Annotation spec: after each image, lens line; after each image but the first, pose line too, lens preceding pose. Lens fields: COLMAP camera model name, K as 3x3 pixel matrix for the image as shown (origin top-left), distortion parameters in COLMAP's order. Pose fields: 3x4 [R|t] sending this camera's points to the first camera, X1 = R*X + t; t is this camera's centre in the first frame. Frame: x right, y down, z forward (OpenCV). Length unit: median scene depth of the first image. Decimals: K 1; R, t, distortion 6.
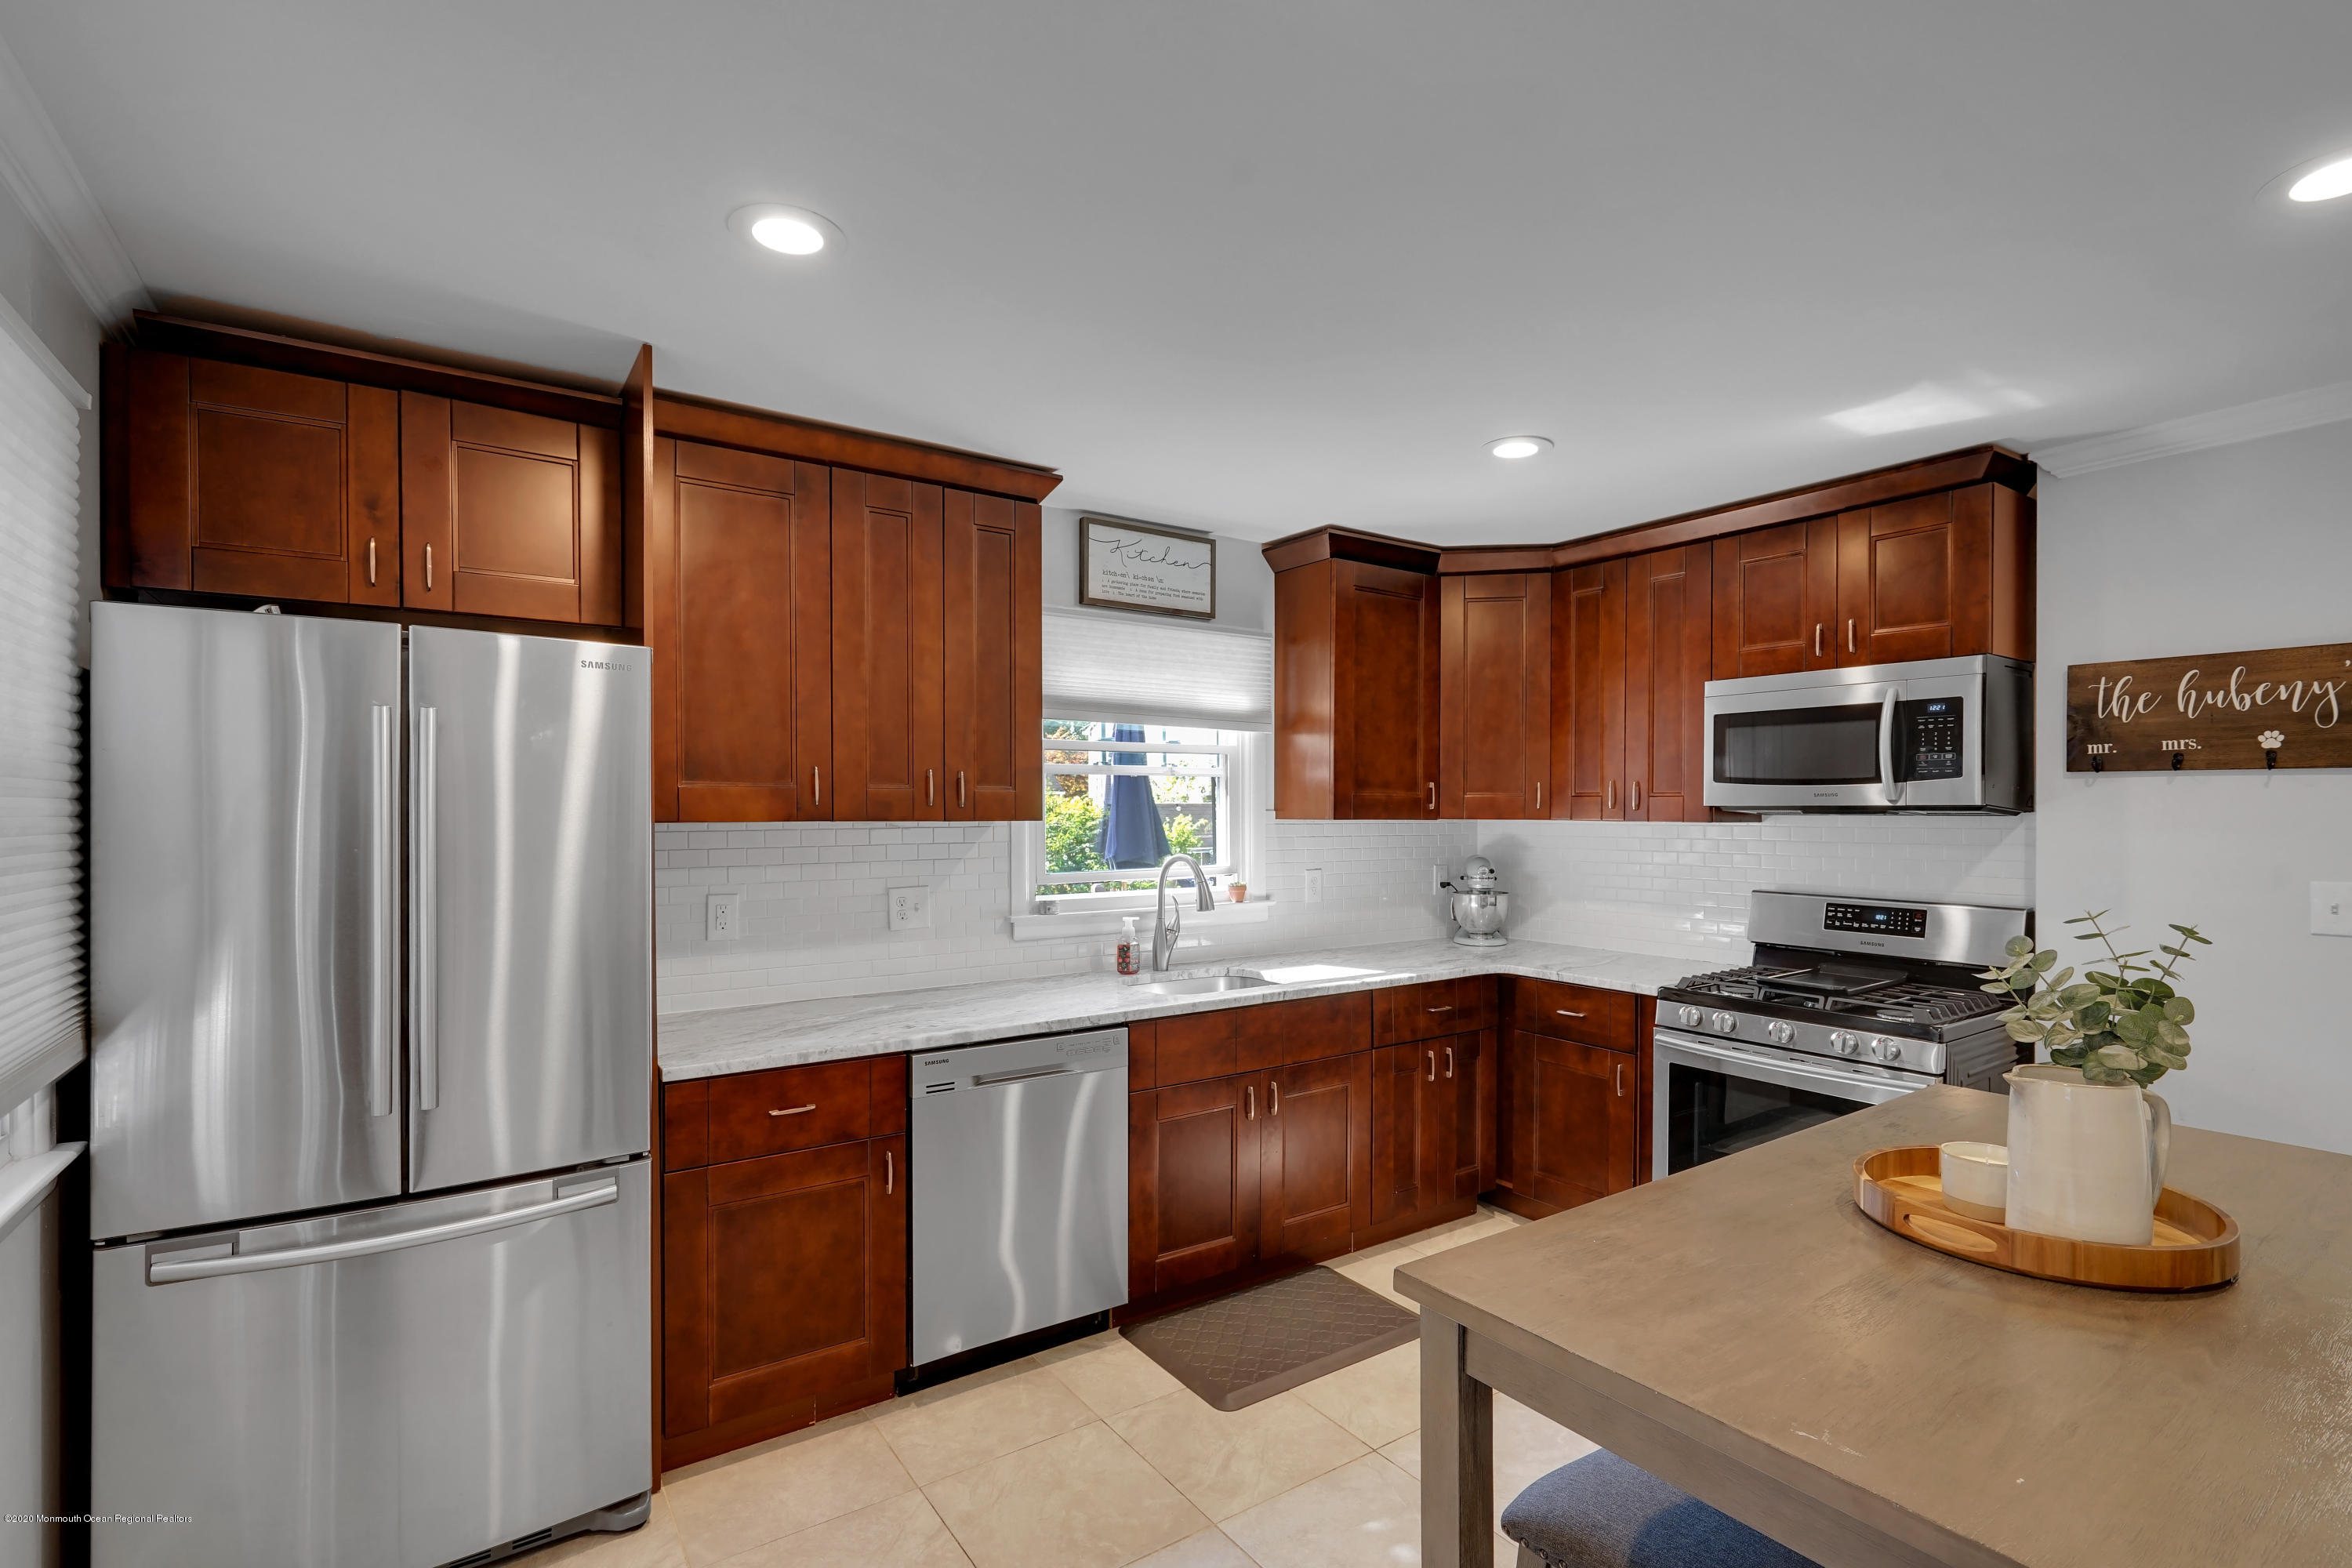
lens RADIAL K [[1070.3, 0, 1186.1], [0, 1070.3, 808.0], [0, 0, 1]] dist [-0.000919, 0.000419]
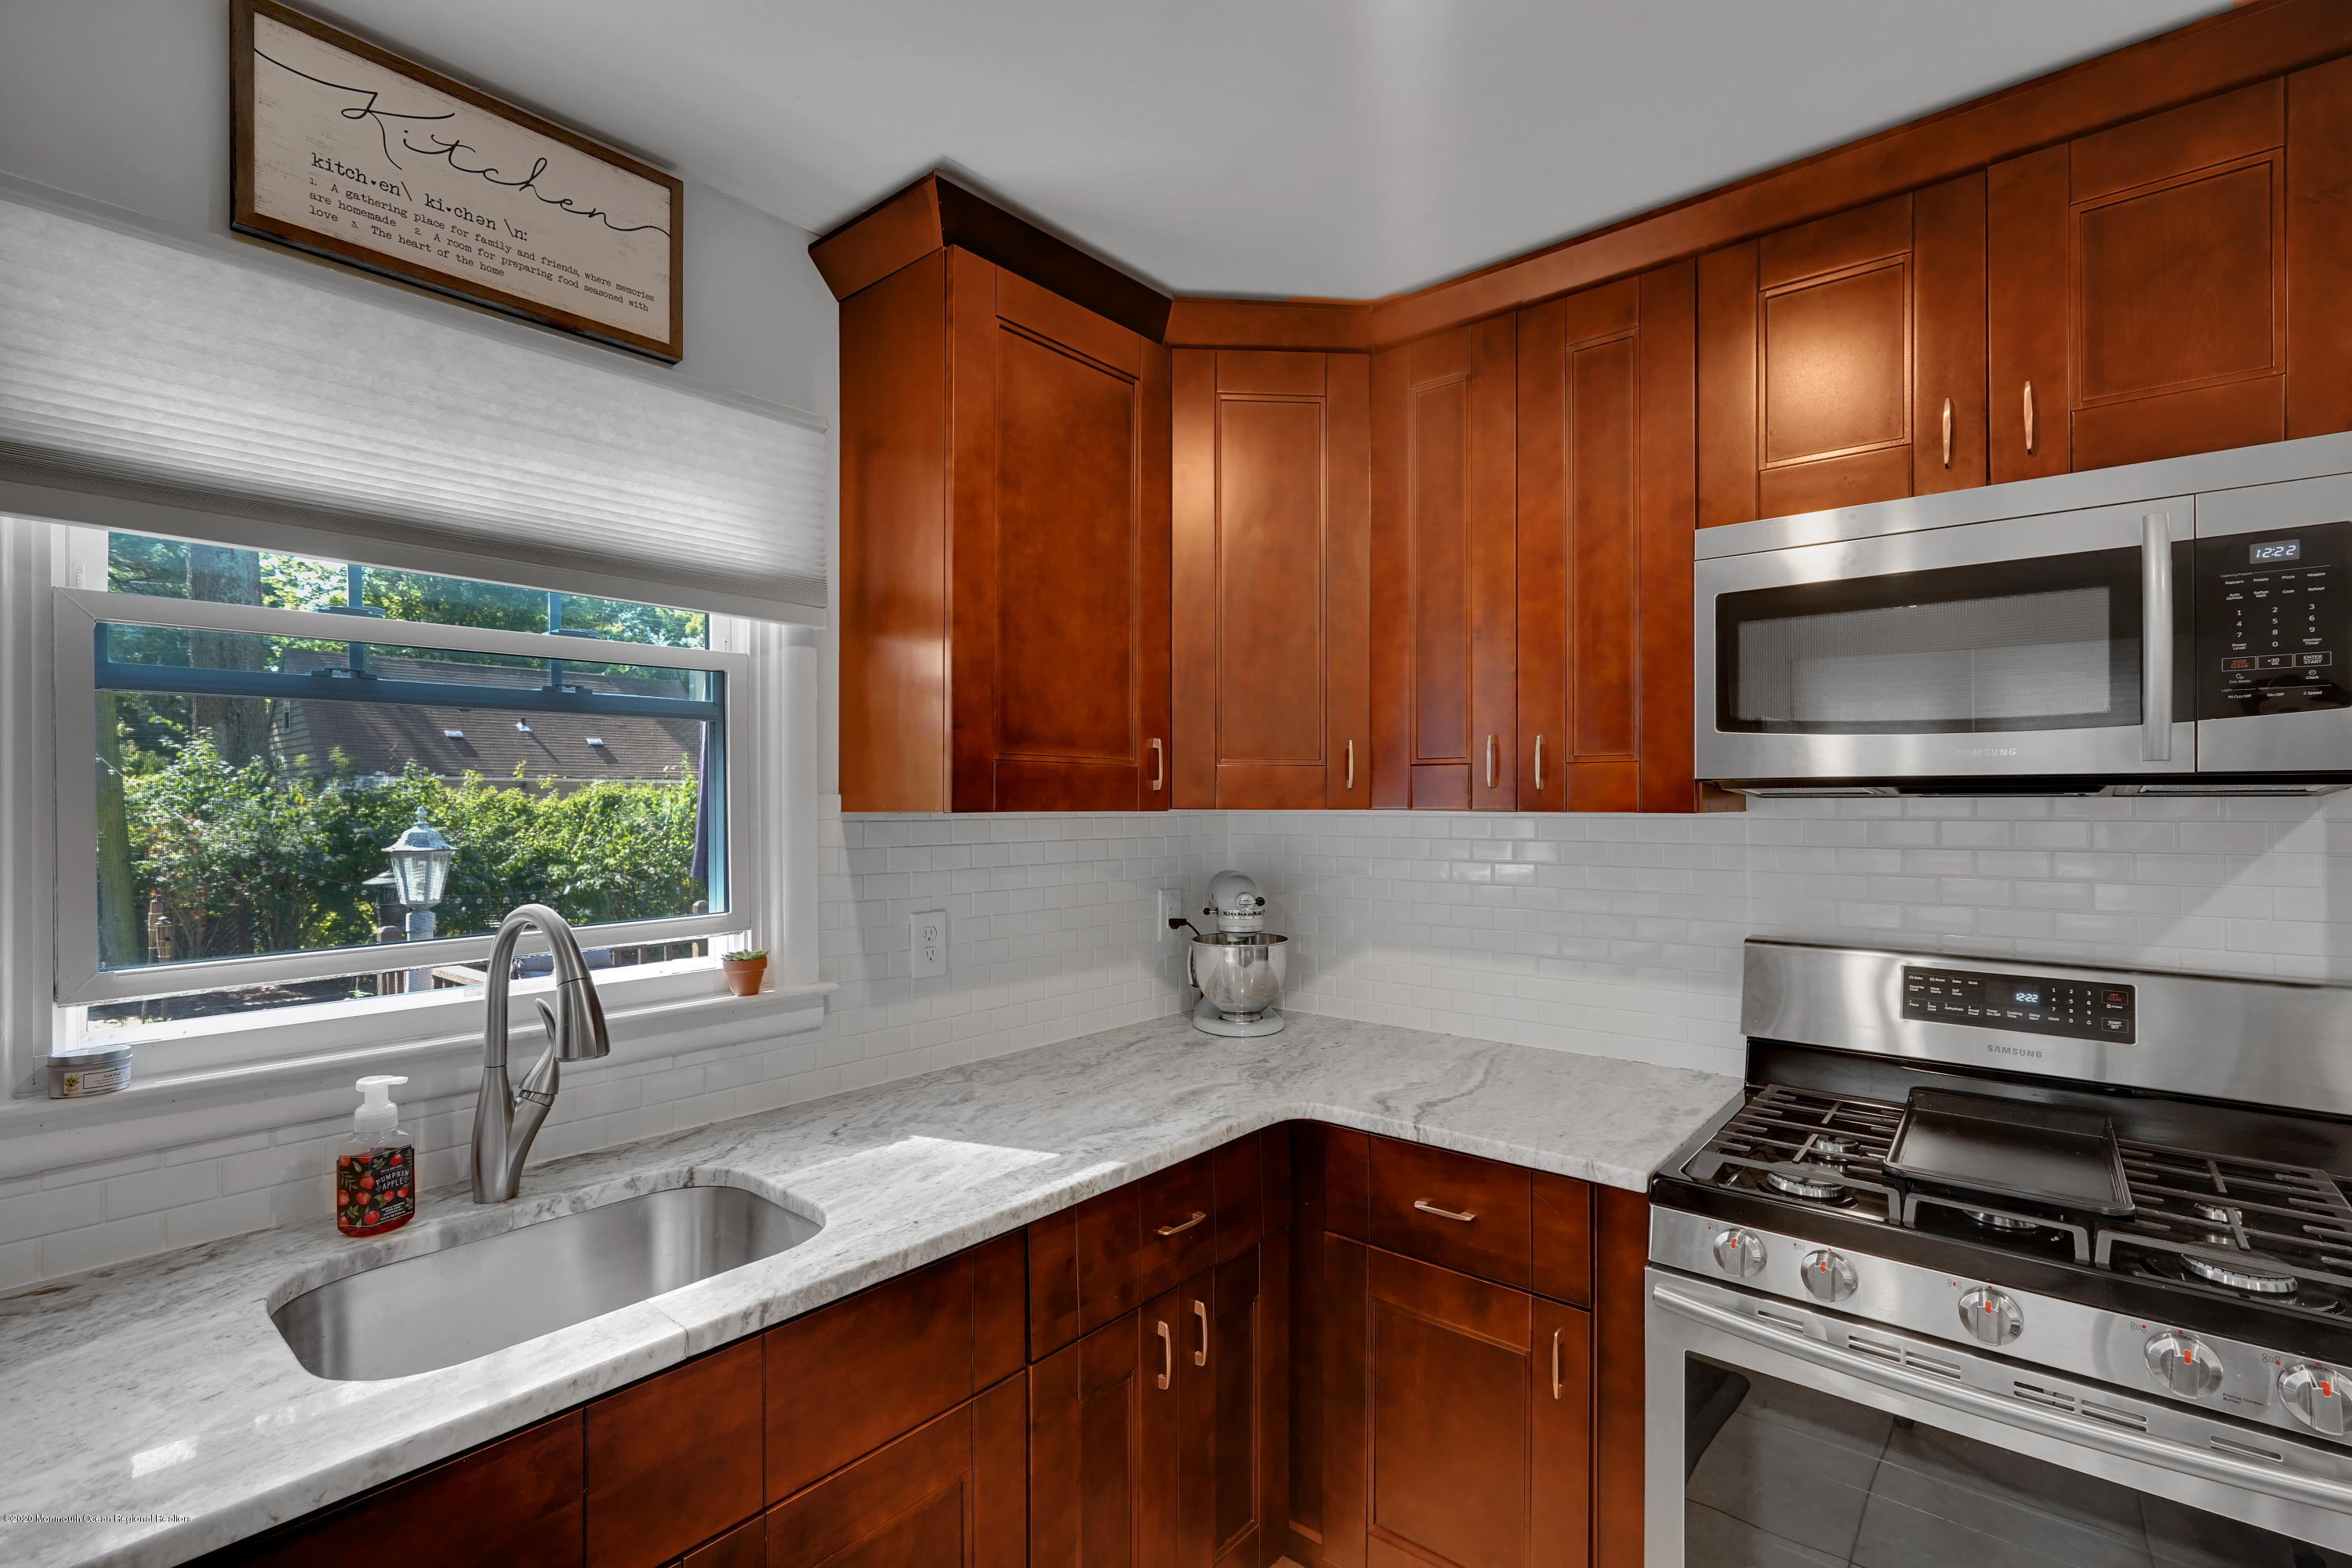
lens RADIAL K [[1073.0, 0, 1138.4], [0, 1073.0, 794.9], [0, 0, 1]] dist [-0.001290, -0.000071]
pose [[0.975075, -0.003918, 0.221839, 0.113520], [0.004297, 0.999990, -0.001229, 0.004494], [-0.221832, 0.002151, 0.975082, 0.534223]]
